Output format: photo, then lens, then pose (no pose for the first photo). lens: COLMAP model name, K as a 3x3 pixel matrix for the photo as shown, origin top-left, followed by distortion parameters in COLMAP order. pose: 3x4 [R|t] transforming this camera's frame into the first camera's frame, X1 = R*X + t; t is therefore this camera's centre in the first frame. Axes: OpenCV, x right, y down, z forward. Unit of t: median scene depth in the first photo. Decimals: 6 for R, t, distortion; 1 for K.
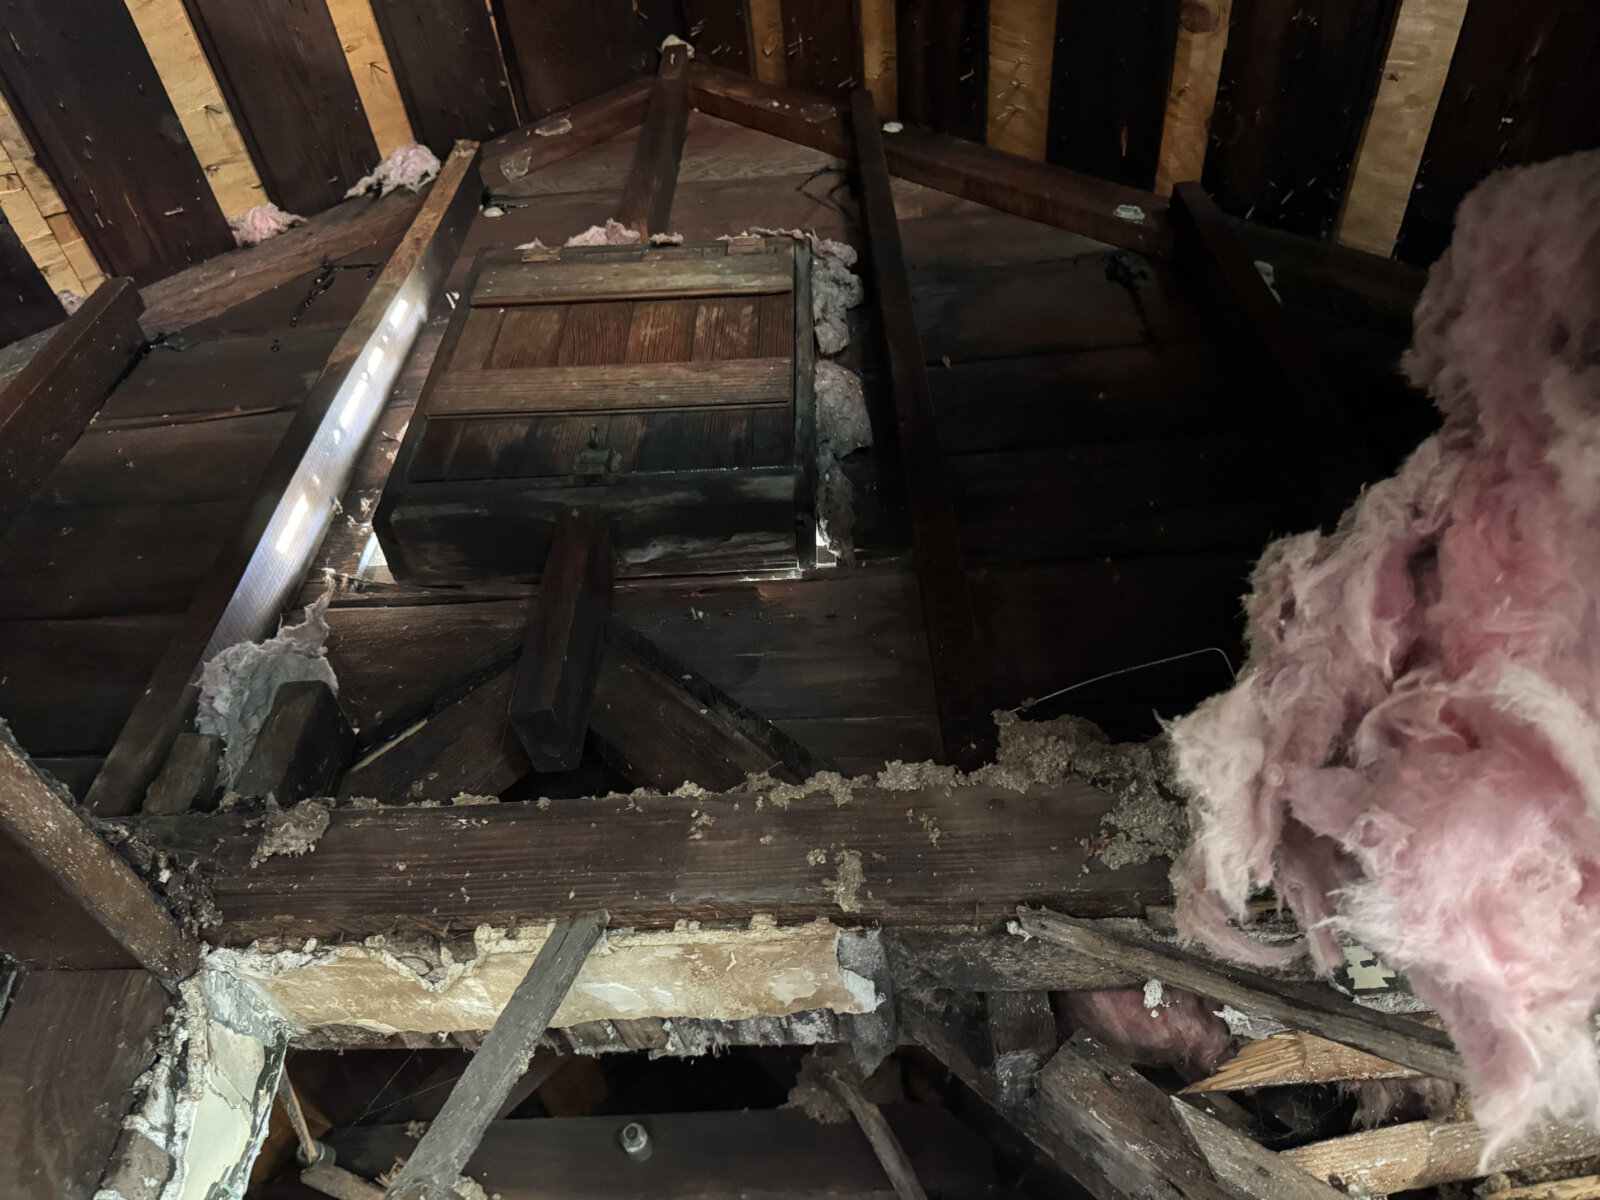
lens RADIAL K [[1126.9, 0, 800.0], [0, 1126.9, 600.0], [0, 0, 1]] dist [0.027692, -0.035459]
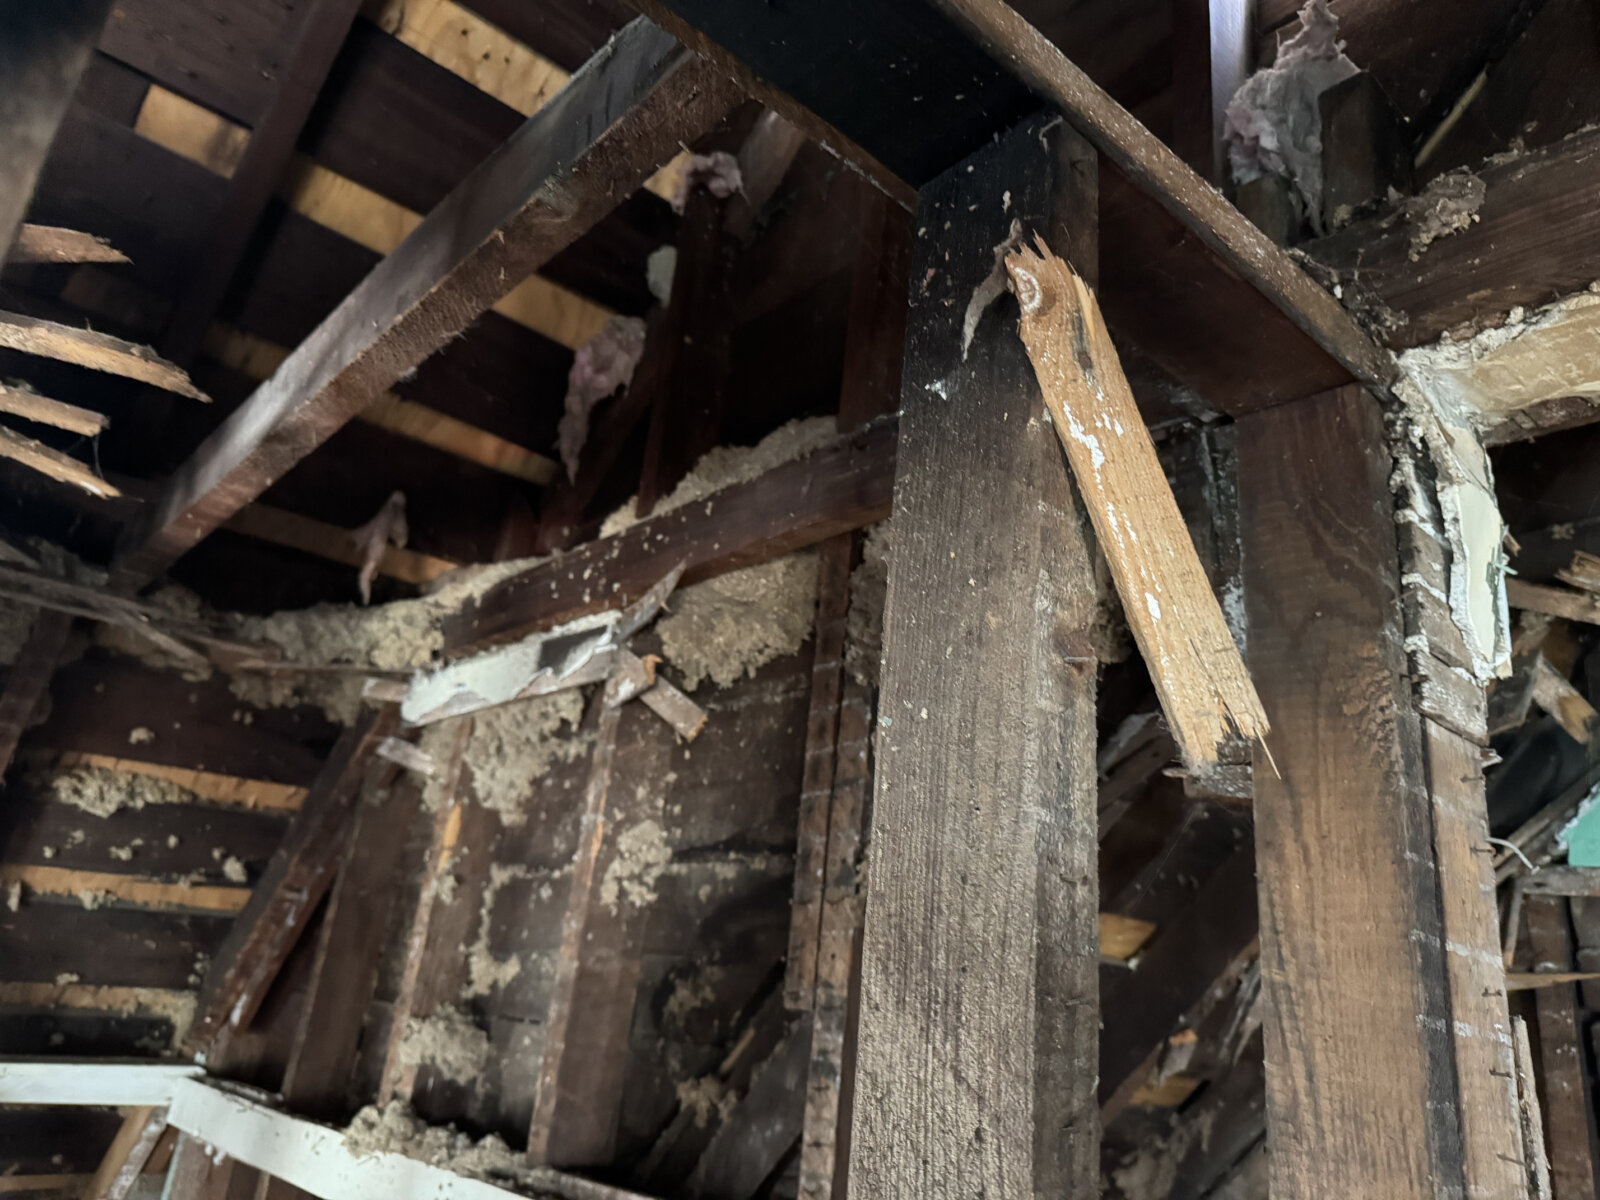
lens RADIAL K [[1126.9, 0, 800.0], [0, 1126.9, 600.0], [0, 0, 1]] dist [0.027692, -0.035459]
pose [[0.730621, -0.172105, -0.660736, -0.295463], [0.417173, 0.878599, 0.232444, 0.057464], [0.540517, -0.445469, 0.713721, -0.051959]]
